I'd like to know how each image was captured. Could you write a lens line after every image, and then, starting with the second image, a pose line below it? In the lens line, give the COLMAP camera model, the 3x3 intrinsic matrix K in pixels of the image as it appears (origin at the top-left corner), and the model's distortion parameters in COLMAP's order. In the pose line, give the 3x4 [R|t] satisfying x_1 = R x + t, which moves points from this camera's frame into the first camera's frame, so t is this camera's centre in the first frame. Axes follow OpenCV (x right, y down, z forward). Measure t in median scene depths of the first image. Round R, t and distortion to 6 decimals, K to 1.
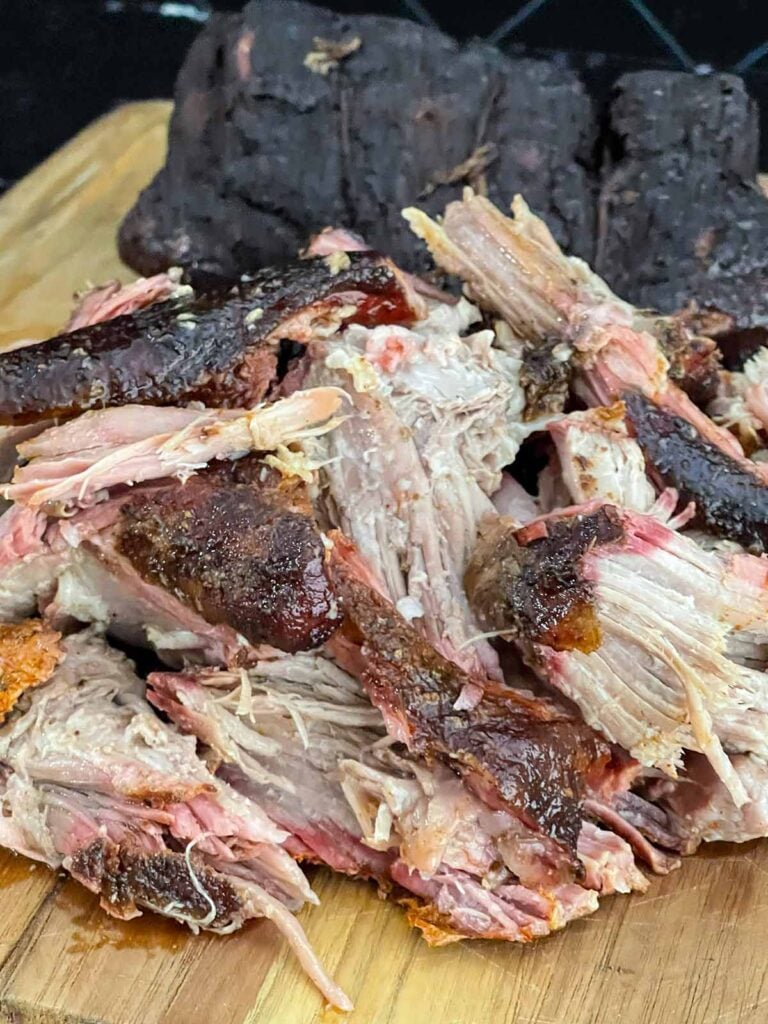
lens RADIAL K [[1969.0, 0, 356.9], [0, 1969.0, 512.1], [0, 0, 1]] dist [0.092787, -0.378401]
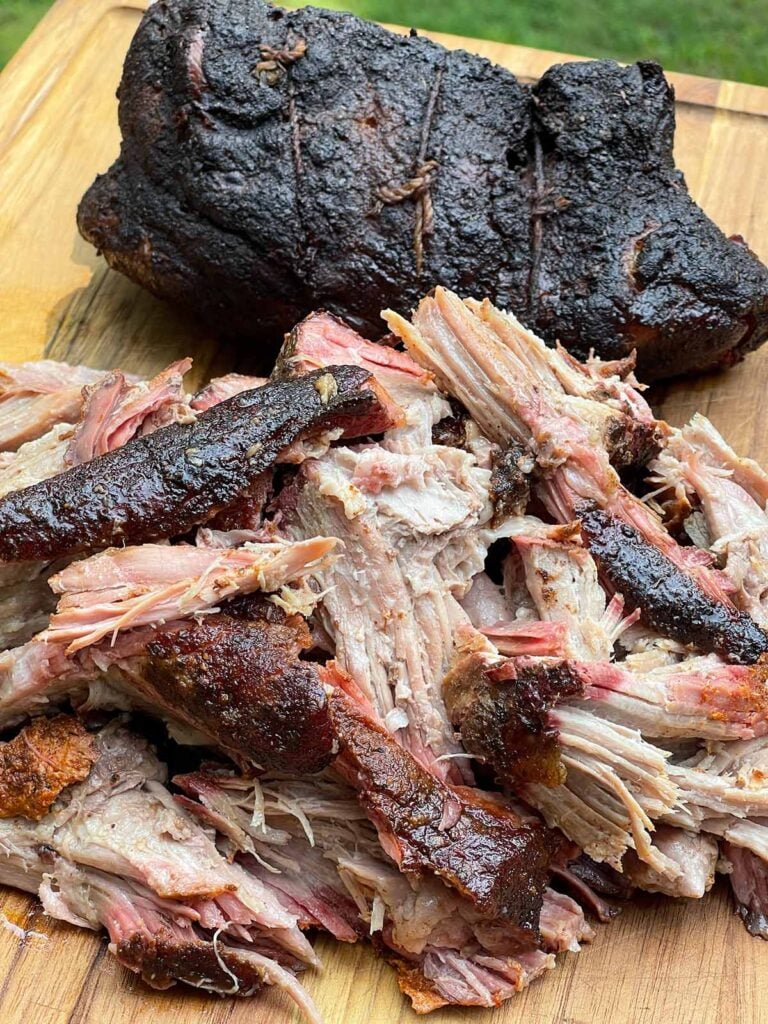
lens RADIAL K [[1969.0, 0, 356.9], [0, 1969.0, 512.1], [0, 0, 1]] dist [0.092787, -0.378401]
pose [[0.998830, -0.017226, 0.045182, -0.046801], [0.006872, 0.975477, 0.219995, -0.324035], [-0.047864, -0.219428, 0.974454, -0.106881]]
